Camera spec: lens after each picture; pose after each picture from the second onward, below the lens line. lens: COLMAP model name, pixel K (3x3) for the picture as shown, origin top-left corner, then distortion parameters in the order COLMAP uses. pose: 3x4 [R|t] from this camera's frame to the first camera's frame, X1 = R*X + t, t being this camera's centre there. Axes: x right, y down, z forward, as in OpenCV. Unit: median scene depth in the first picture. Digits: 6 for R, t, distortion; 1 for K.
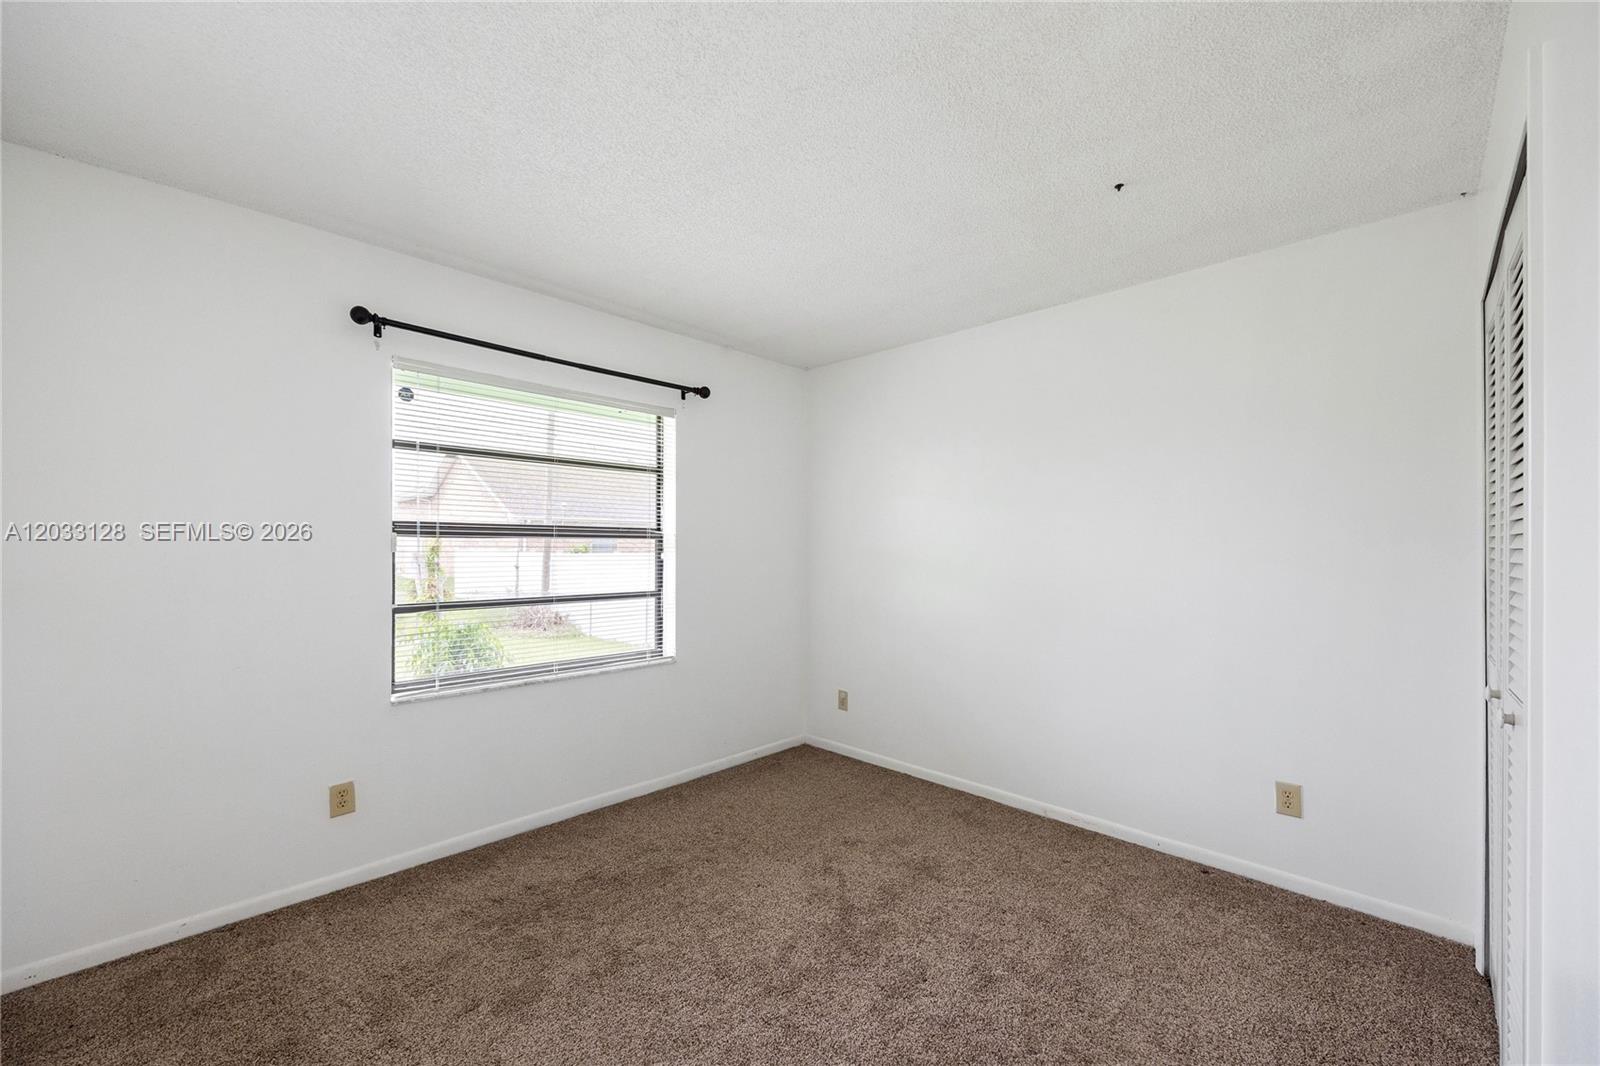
lens RADIAL K [[617.9, 0, 796.2], [0, 617.9, 544.1], [0, 0, 1]] dist [-0.004122, -0.000015]
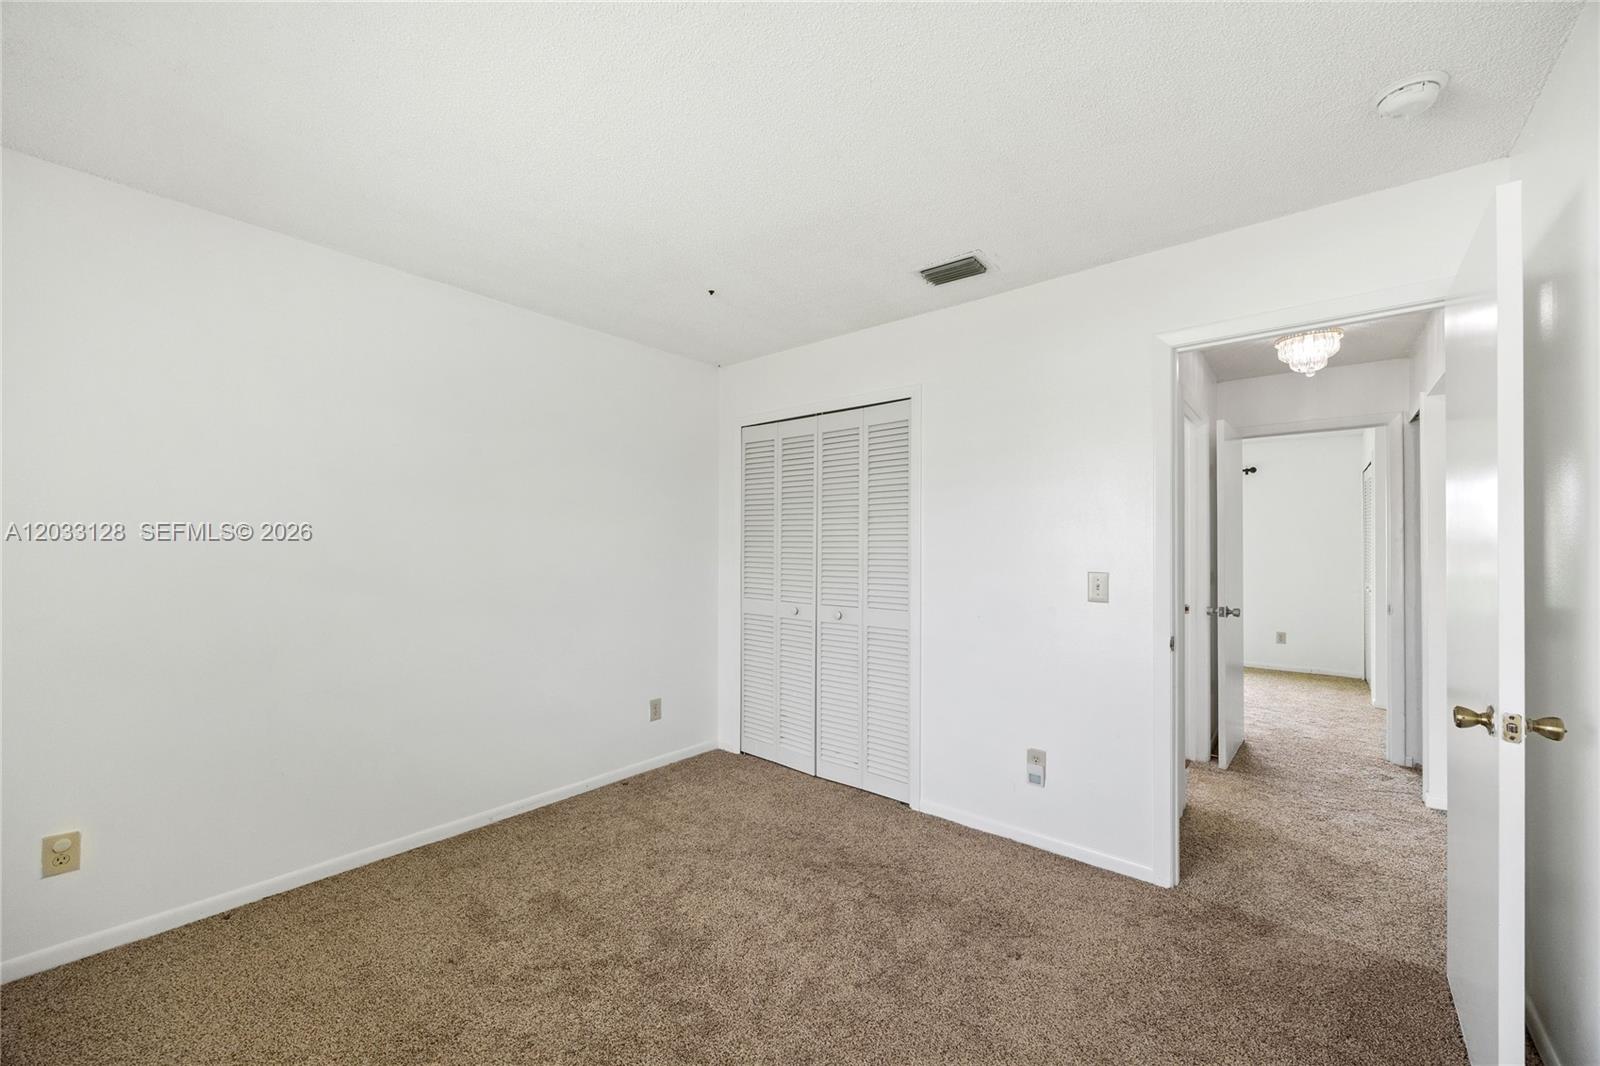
lens RADIAL K [[617.9, 0, 797.8], [0, 617.9, 542.7], [0, 0, 1]] dist [-0.004122, -0.000015]
pose [[-0.079569, 0.001760, 0.996828, -0.673568], [-0.015823, 0.999870, -0.003028, -0.002381], [-0.996704, -0.016014, -0.079531, 0.682668]]
